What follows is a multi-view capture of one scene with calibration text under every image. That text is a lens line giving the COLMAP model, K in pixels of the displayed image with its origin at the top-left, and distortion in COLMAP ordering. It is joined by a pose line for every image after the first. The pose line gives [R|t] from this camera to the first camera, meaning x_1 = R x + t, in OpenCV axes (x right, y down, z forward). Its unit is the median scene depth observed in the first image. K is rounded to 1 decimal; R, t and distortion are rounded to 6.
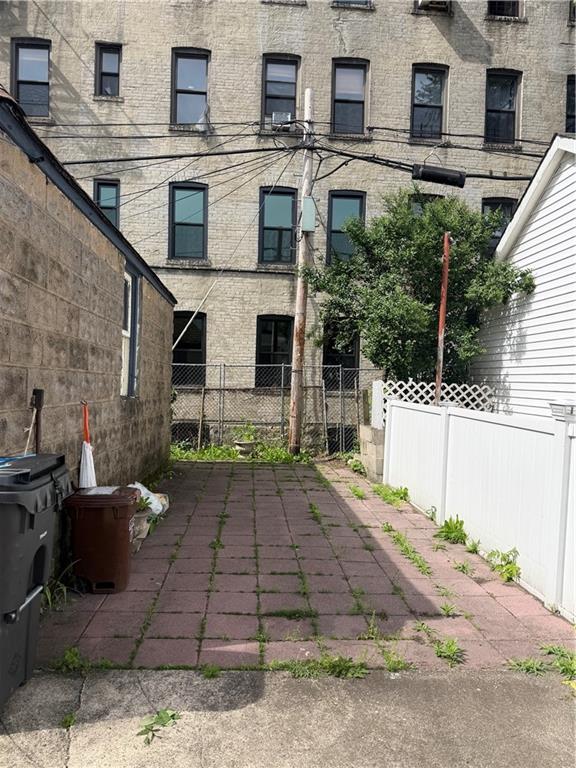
lens RADIAL K [[503.4, 0, 288.0], [0, 503.4, 384.0], [0, 0, 1]] dist [0.066625, -0.076121]
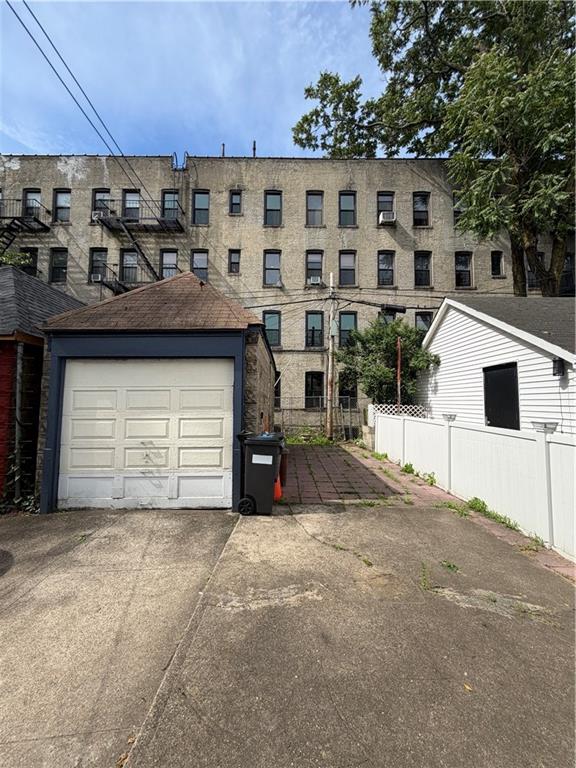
lens RADIAL K [[304.0, 0, 286.3], [0, 304.0, 381.6], [0, 0, 1]] dist [0.000055, 0.000570]
pose [[0.998083, -0.024393, -0.056876, -0.078765], [0.020131, 0.997029, -0.074348, -0.011070], [0.058520, 0.073060, 0.995609, -0.244900]]
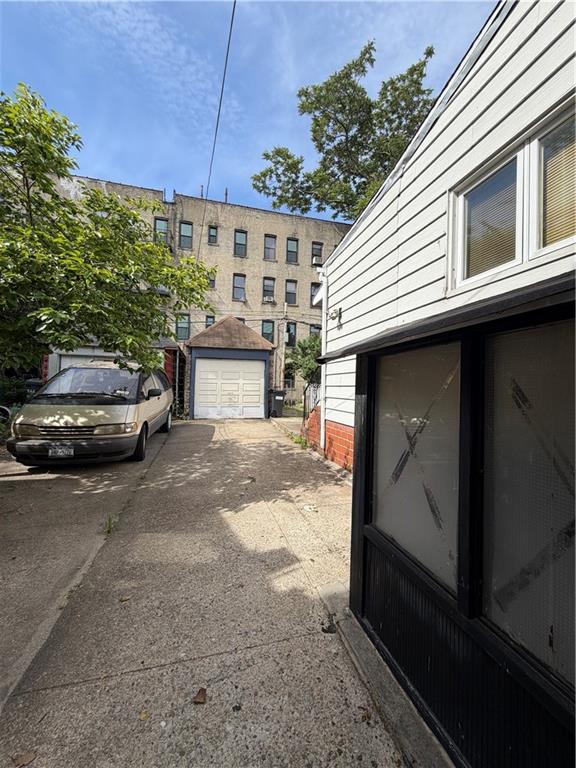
lens RADIAL K [[304.0, 0, 286.3], [0, 304.0, 381.6], [0, 0, 1]] dist [0.000055, 0.000570]
pose [[0.980271, -0.001597, 0.197653, -0.299475], [0.006989, 0.999622, -0.026585, 0.025607], [-0.197536, 0.027442, 0.979911, -0.850925]]
